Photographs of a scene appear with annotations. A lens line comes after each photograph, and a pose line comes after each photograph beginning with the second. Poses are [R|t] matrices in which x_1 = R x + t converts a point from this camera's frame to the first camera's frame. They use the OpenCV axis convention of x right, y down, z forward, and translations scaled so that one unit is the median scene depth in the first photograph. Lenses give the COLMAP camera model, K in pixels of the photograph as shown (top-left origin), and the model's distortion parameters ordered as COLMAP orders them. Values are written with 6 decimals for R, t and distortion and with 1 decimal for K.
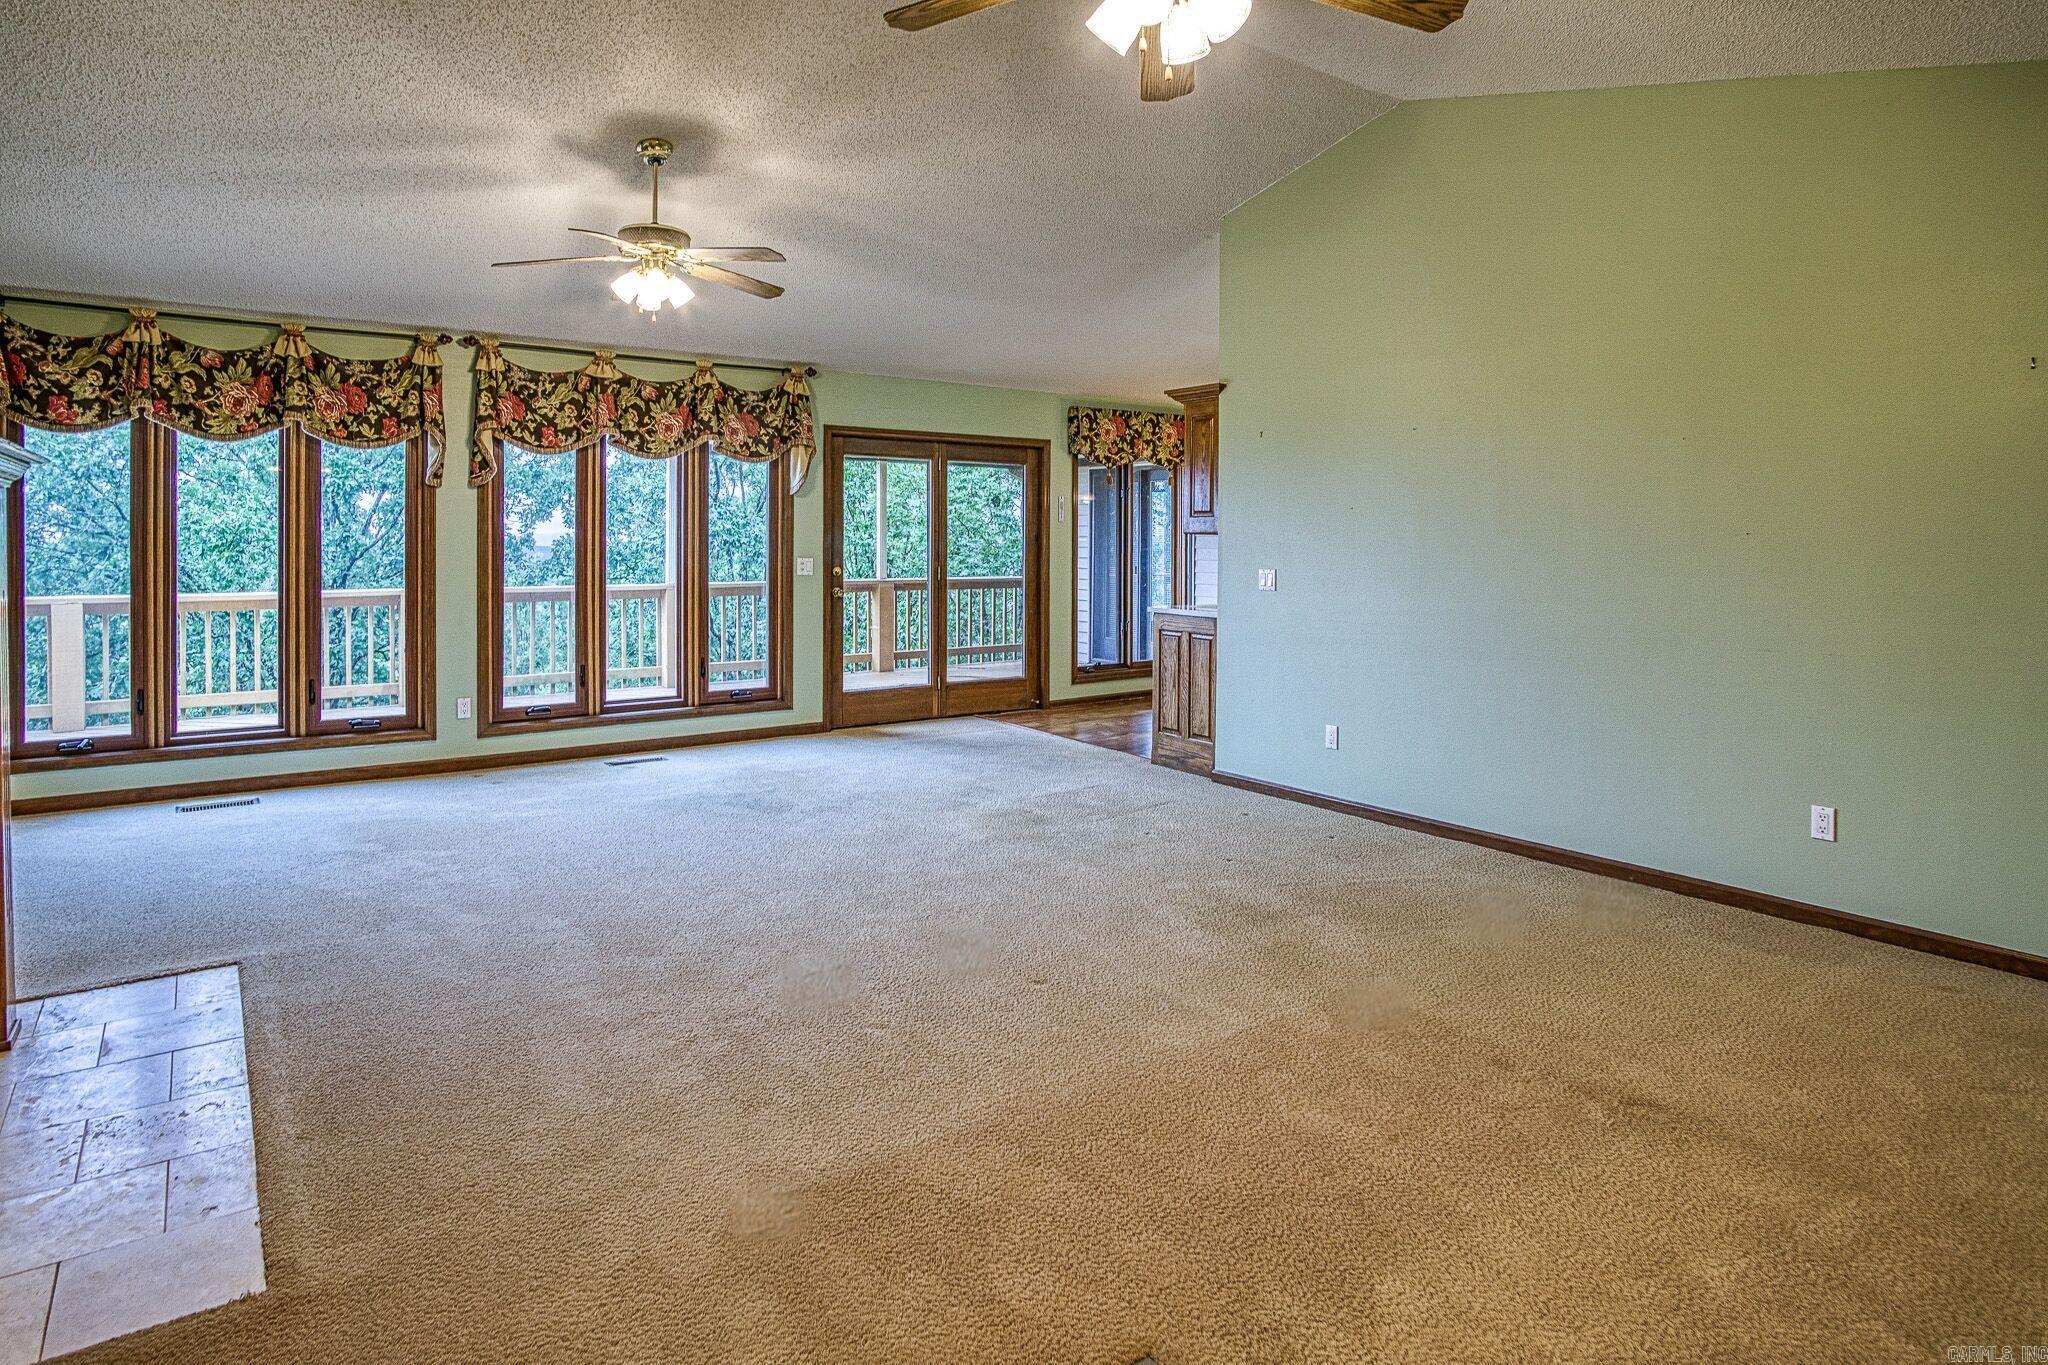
lens RADIAL K [[1134.7, 0, 1027.4], [0, 1134.7, 544.7], [0, 0, 1]] dist [-0.027973, 0.001719]
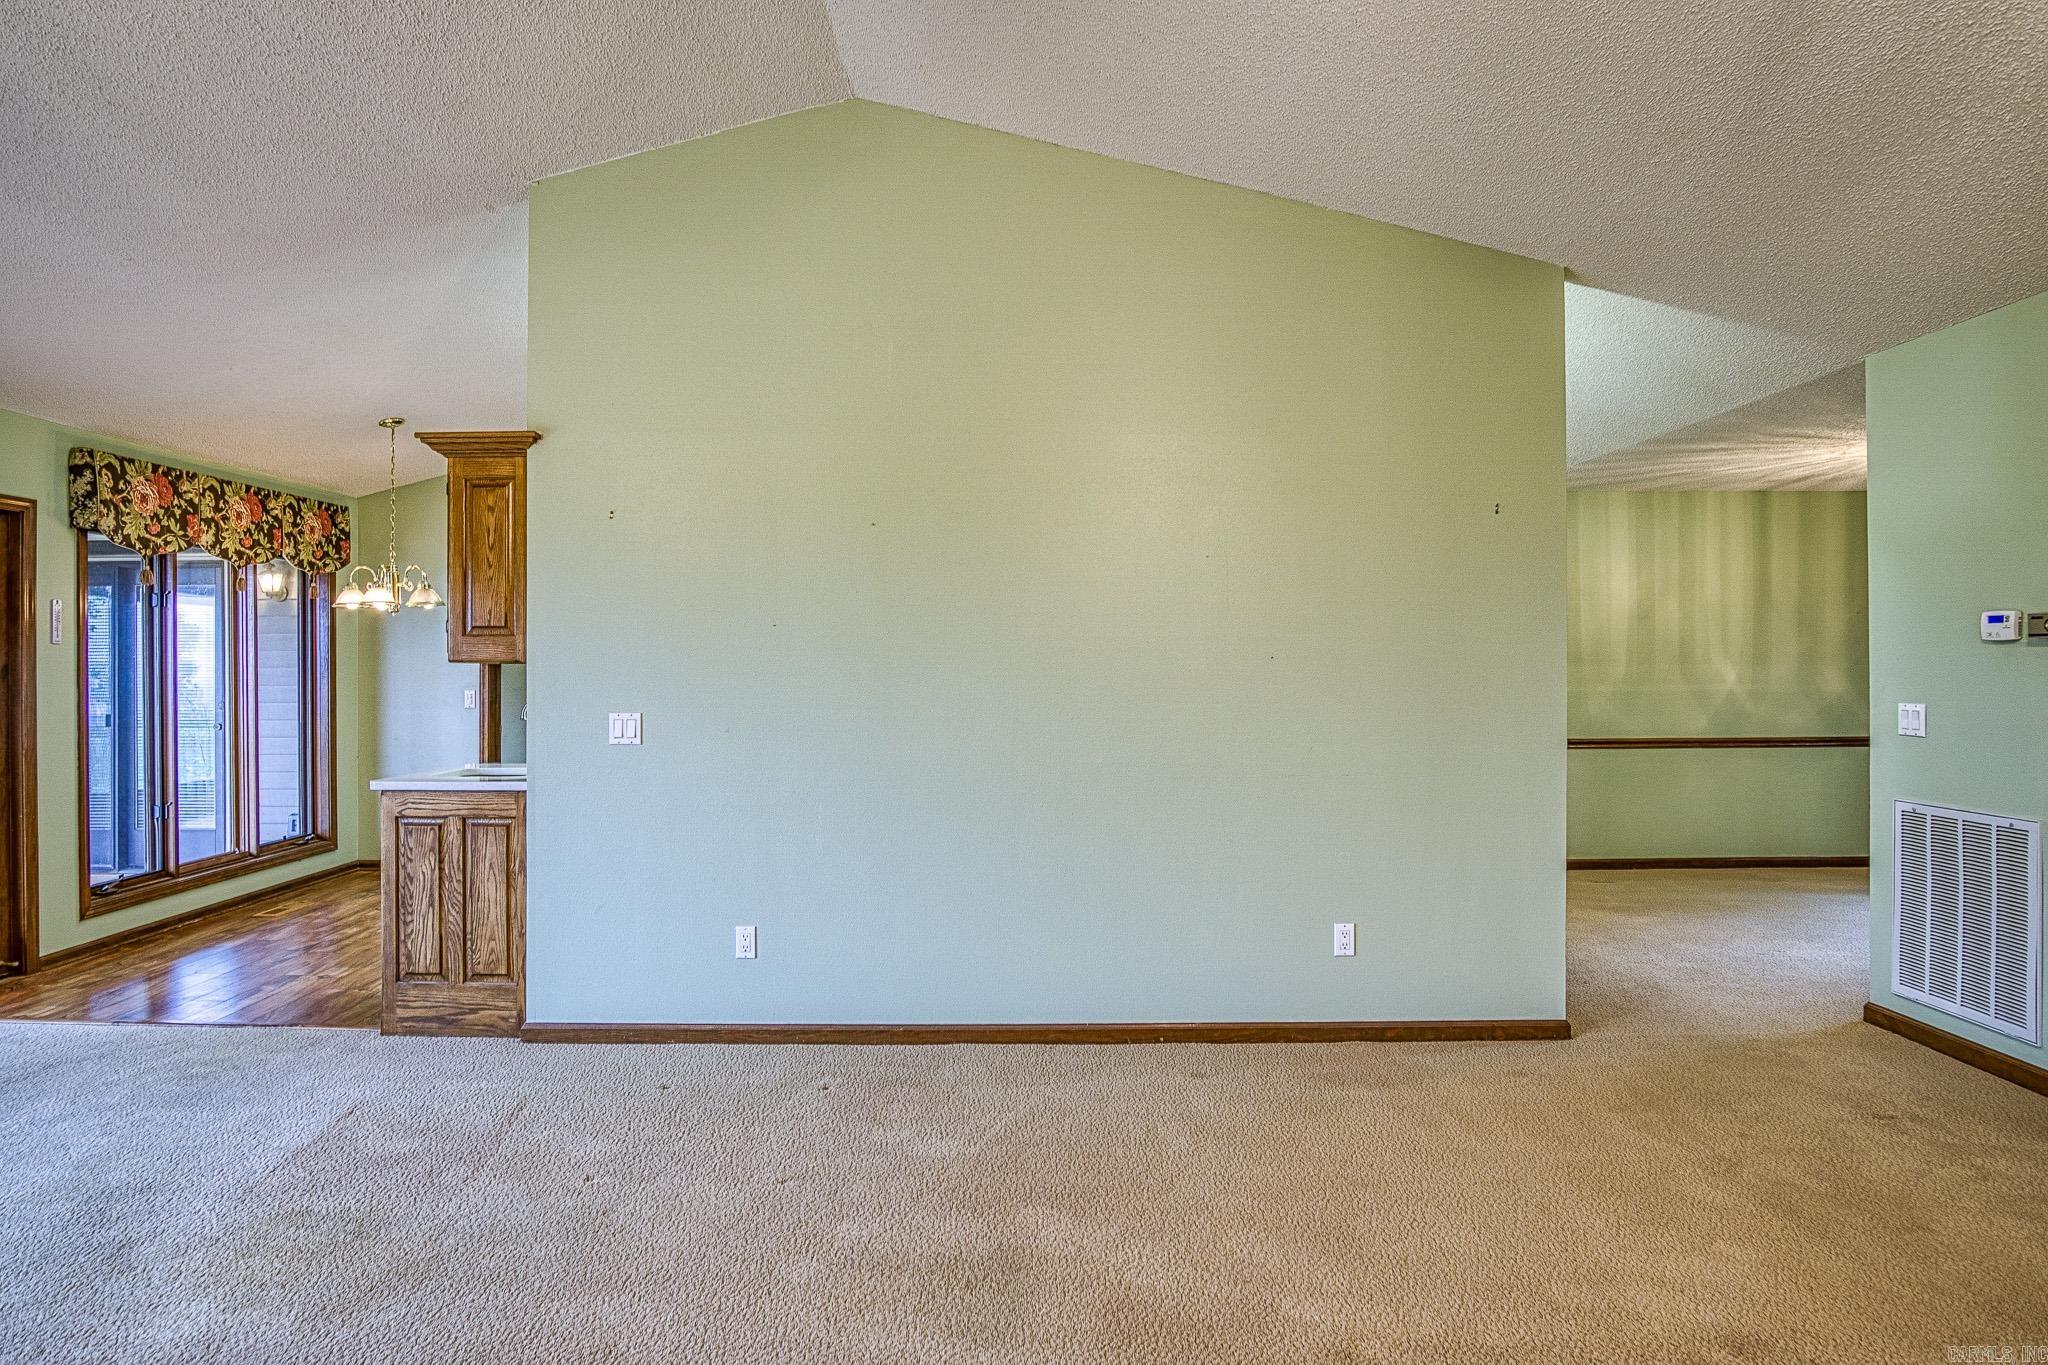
lens RADIAL K [[1090.4, 0, 1000.2], [0, 1090.4, 665.3], [0, 0, 1]] dist [-0.027013, 0.000587]
pose [[0.596086, -0.004917, 0.802906, -0.167536], [0.012171, 0.999922, -0.002913, -0.002315], [-0.802828, 0.011508, 0.596099, 0.398557]]
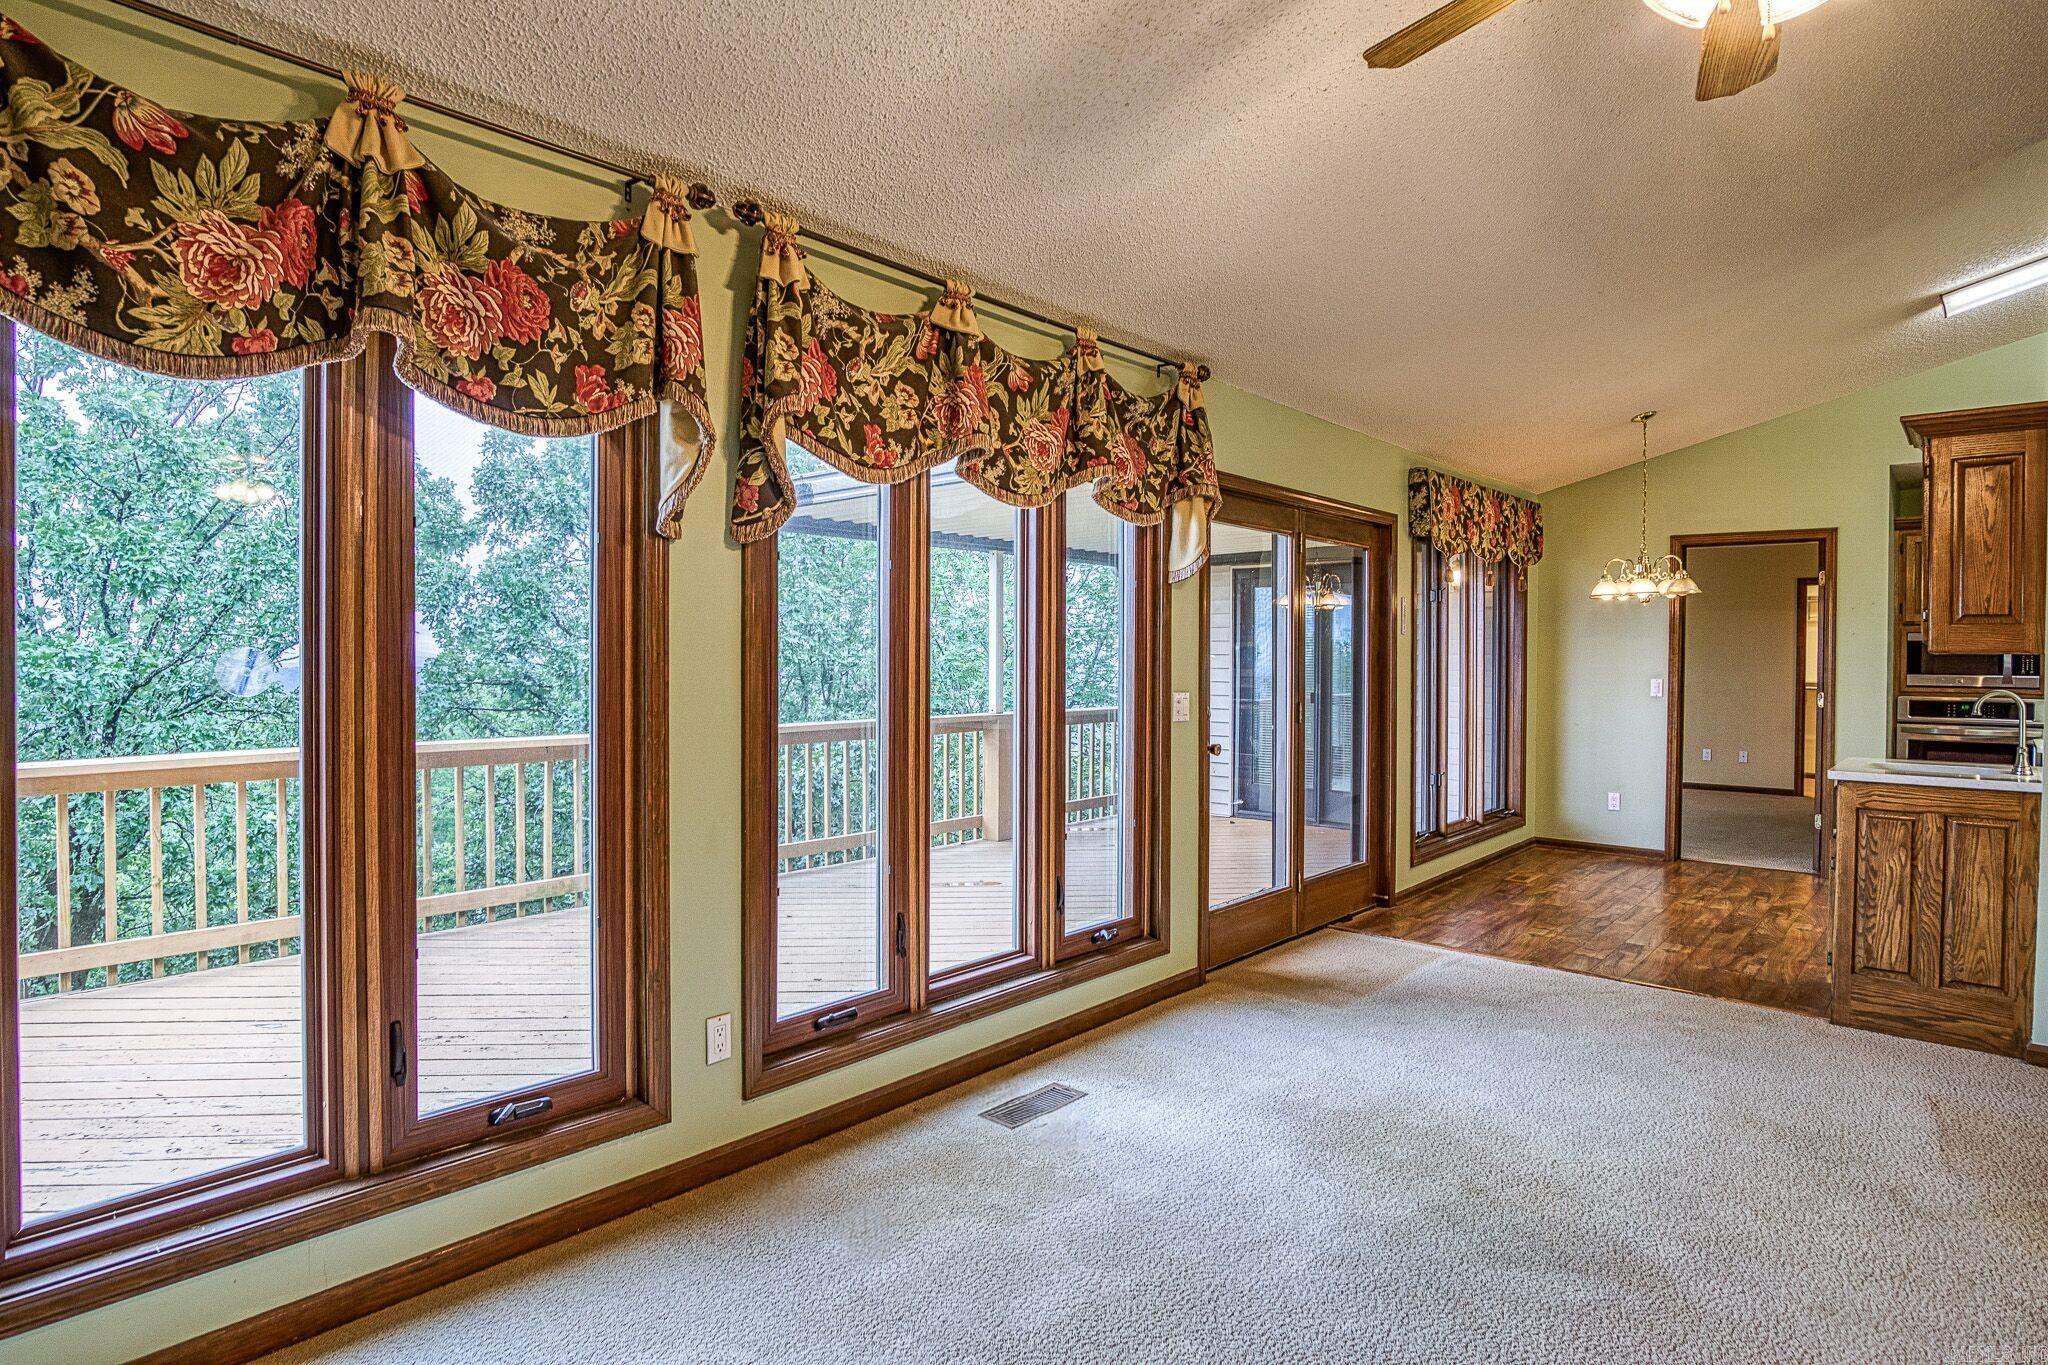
lens RADIAL K [[1102.7, 0, 1022.8], [0, 1102.7, 668.3], [0, 0, 1]] dist [-0.025504, 0.001747]
pose [[0.977396, -0.001055, 0.211415, -0.469889], [-0.000247, 0.999981, 0.006131, -0.004590], [-0.211417, -0.006045, 0.977377, 0.543653]]
